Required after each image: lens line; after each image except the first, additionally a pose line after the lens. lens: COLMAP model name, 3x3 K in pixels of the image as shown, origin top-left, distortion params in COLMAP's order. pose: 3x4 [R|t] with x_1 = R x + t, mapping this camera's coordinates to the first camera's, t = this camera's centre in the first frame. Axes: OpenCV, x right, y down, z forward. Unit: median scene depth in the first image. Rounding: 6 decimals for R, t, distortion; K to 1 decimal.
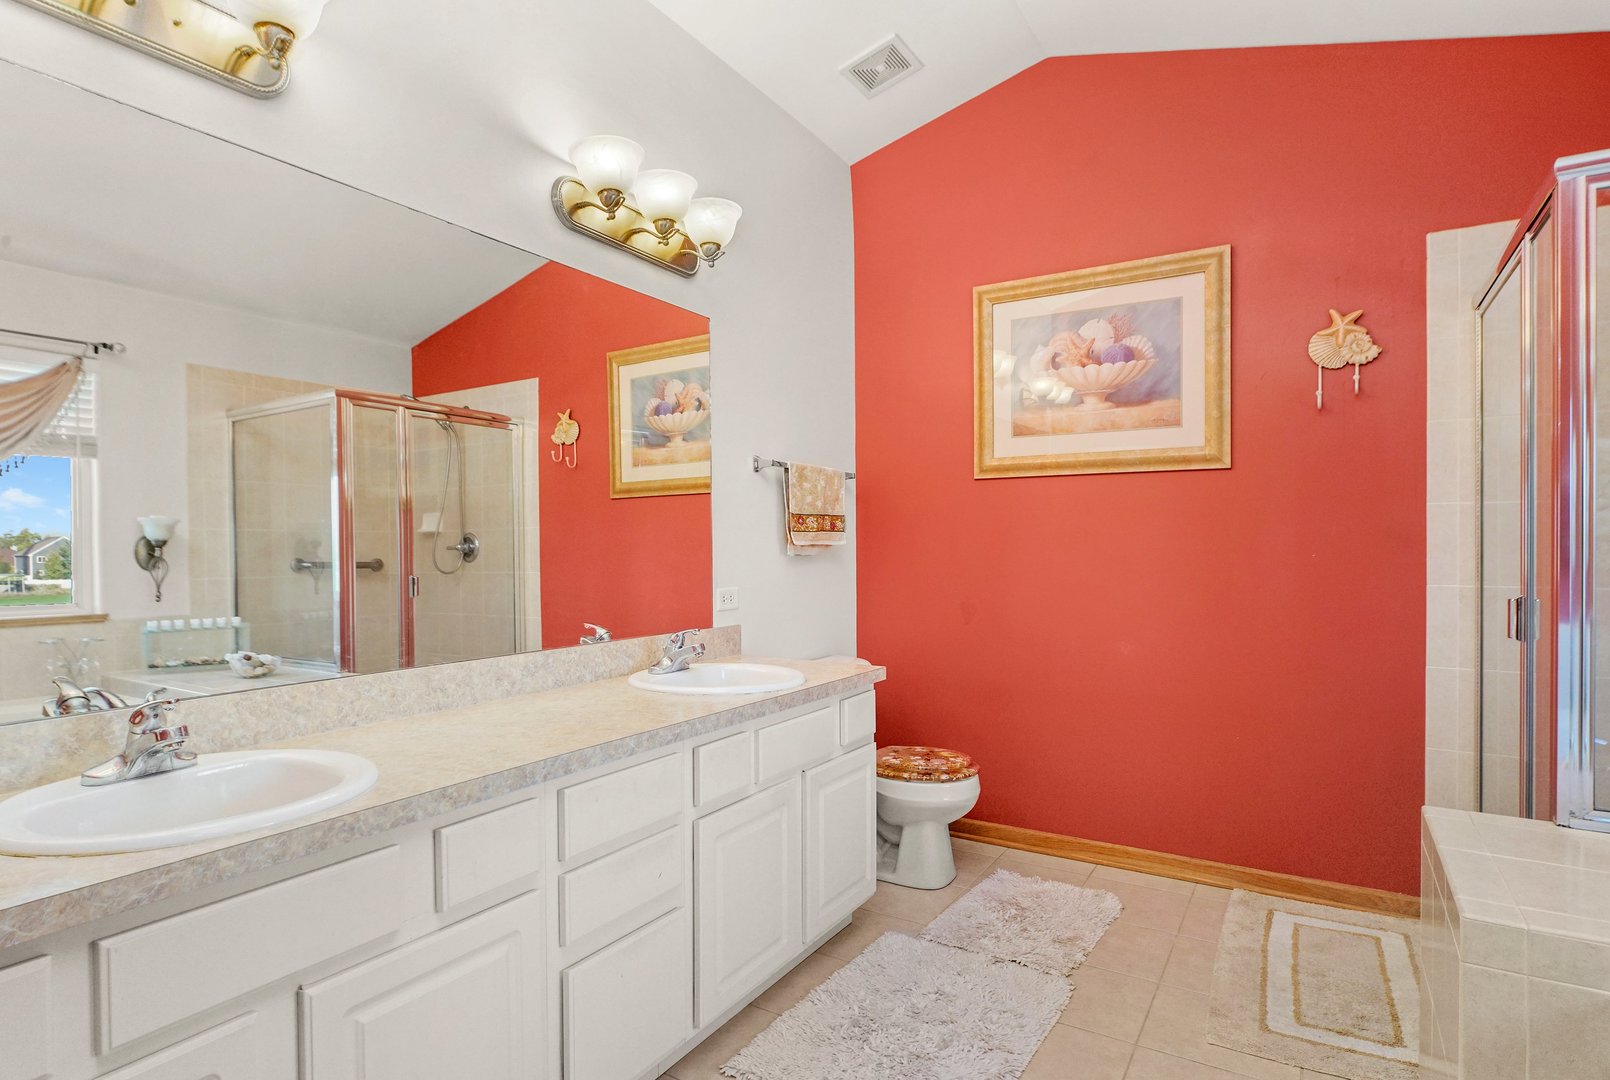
lens RADIAL K [[866.6, 0, 805.0], [0, 866.6, 540.0], [0, 0, 1]] dist [-0.003455, -0.001385]
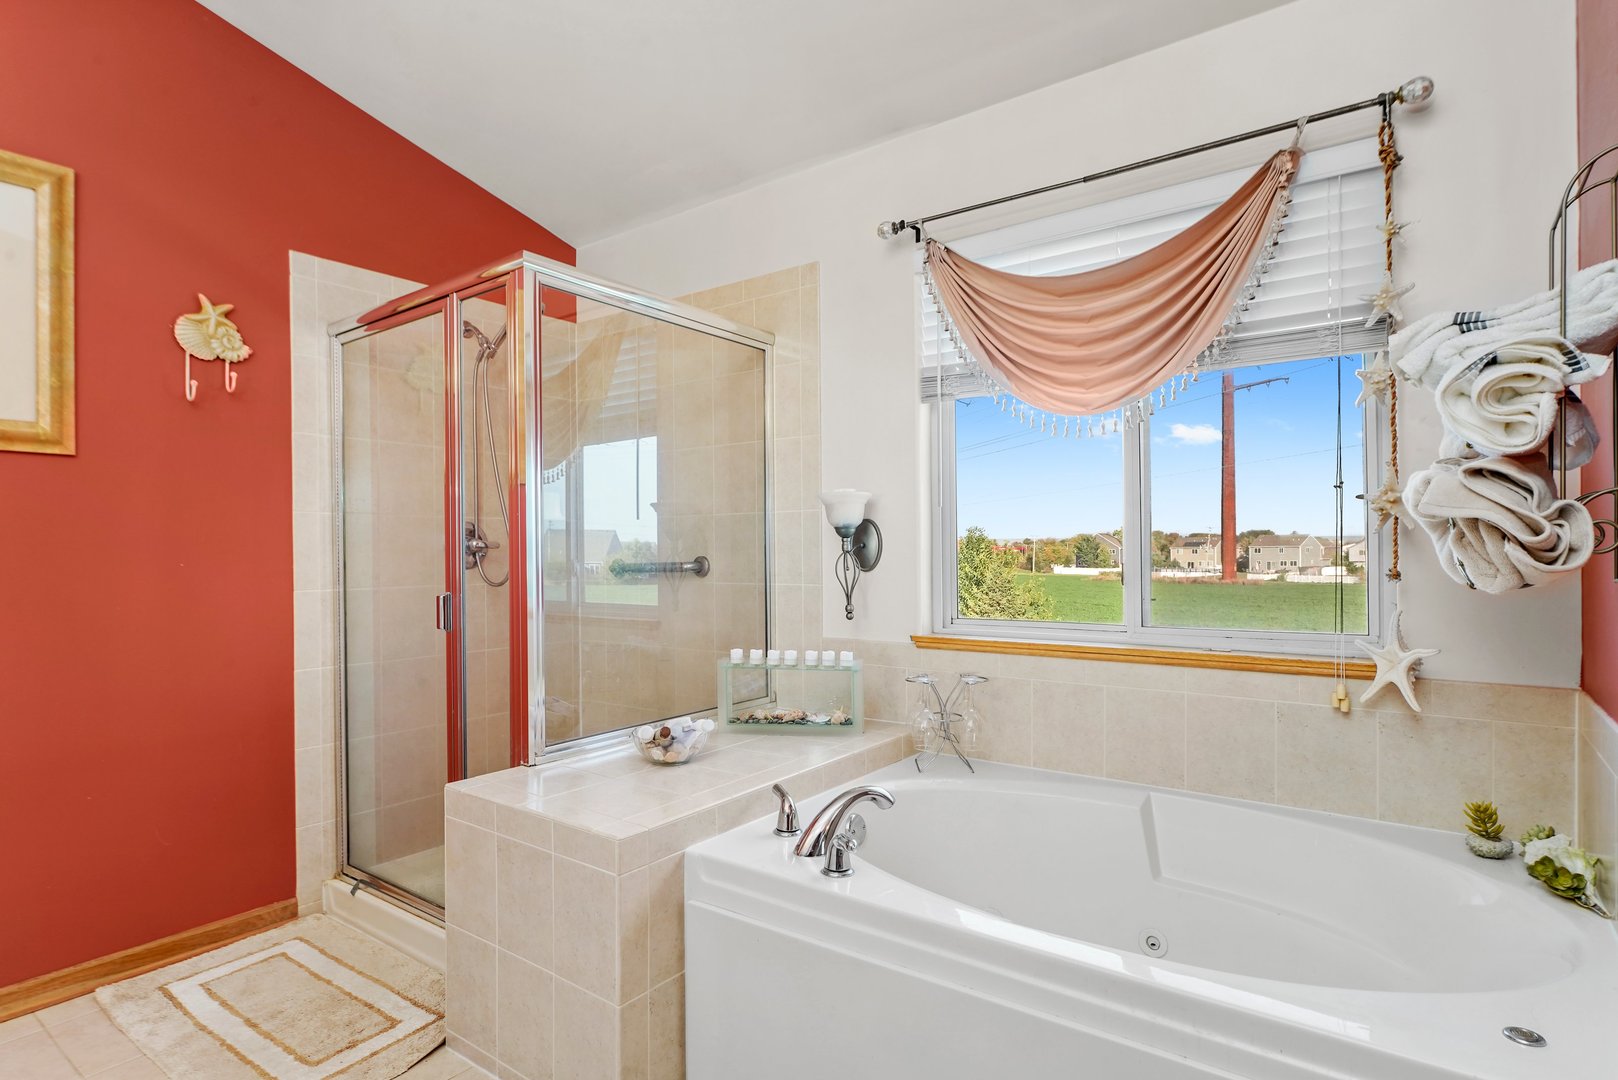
lens RADIAL K [[844.1, 0, 809.0], [0, 844.1, 540.0], [0, 0, 1]] dist [0.002005, 0.000622]
pose [[0.096057, 0.010892, 0.995316, -0.216085], [0.002482, 0.999934, -0.011182, 0.003964], [-0.995373, 0.003544, 0.096024, 0.283020]]
